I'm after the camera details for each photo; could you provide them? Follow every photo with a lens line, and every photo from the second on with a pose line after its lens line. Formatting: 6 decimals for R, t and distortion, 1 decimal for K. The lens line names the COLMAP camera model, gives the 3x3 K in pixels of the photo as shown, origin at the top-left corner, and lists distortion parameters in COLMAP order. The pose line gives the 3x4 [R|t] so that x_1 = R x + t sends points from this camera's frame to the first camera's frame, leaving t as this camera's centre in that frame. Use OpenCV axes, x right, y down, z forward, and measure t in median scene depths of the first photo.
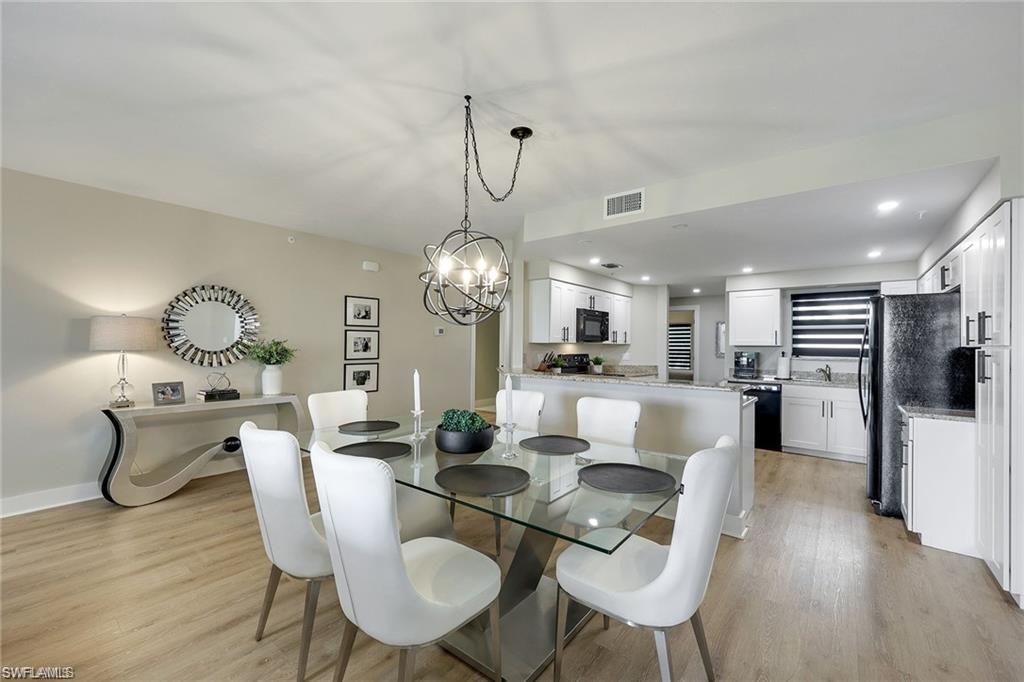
lens RADIAL K [[412.3, 0, 513.5], [0, 412.3, 340.5], [0, 0, 1]] dist [0.001435, -0.000311]
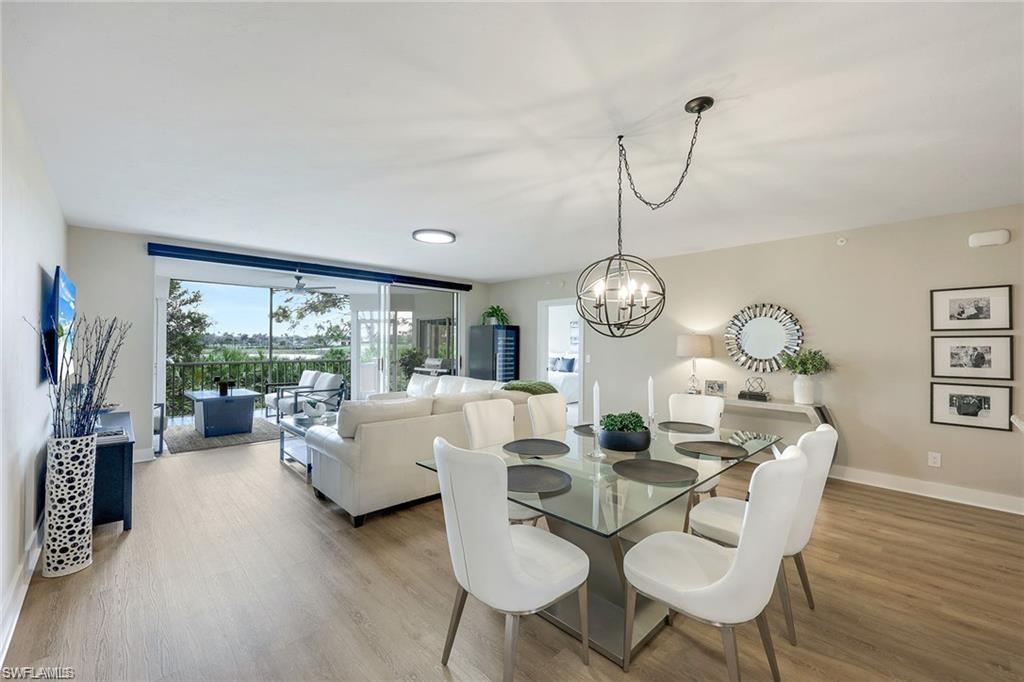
lens RADIAL K [[412.3, 0, 507.4], [0, 412.3, 342.1], [0, 0, 1]] dist [0.001435, -0.000311]
pose [[-0.132074, -0.018946, -0.991059, 0.406402], [-0.001319, 0.999820, -0.018937, -0.000448], [0.991239, -0.001194, -0.132075, 0.325679]]
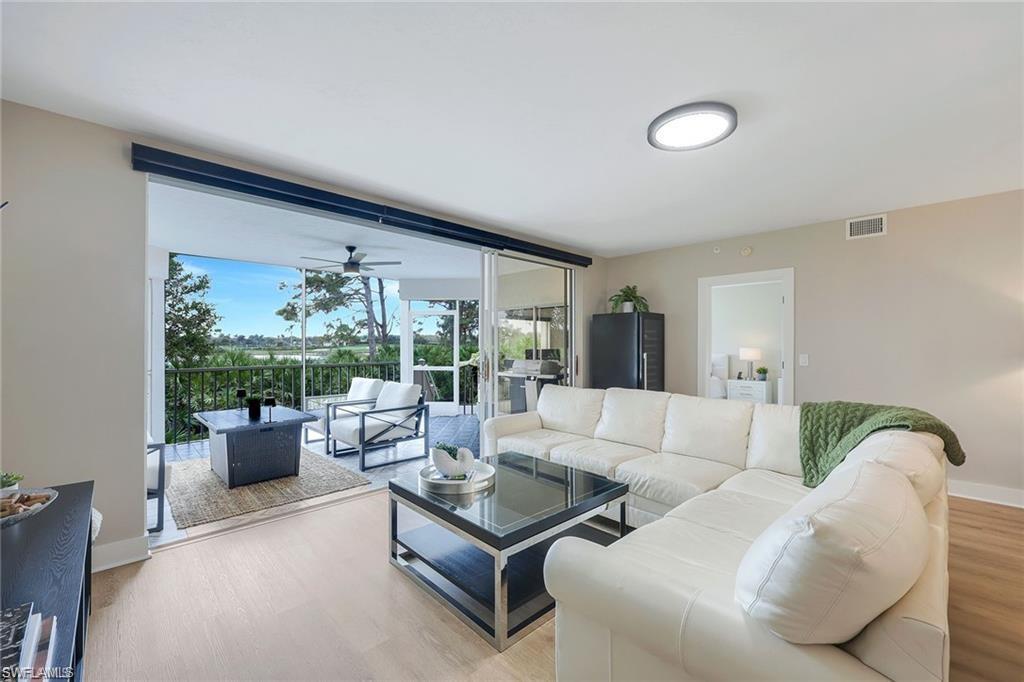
lens RADIAL K [[412.3, 0, 510.4], [0, 412.3, 343.4], [0, 0, 1]] dist [0.001435, -0.000311]
pose [[-0.121710, -0.014174, -0.992464, 0.045772], [0.005323, 0.999874, -0.014932, 0.001596], [0.992551, -0.007100, -0.121620, -0.073518]]
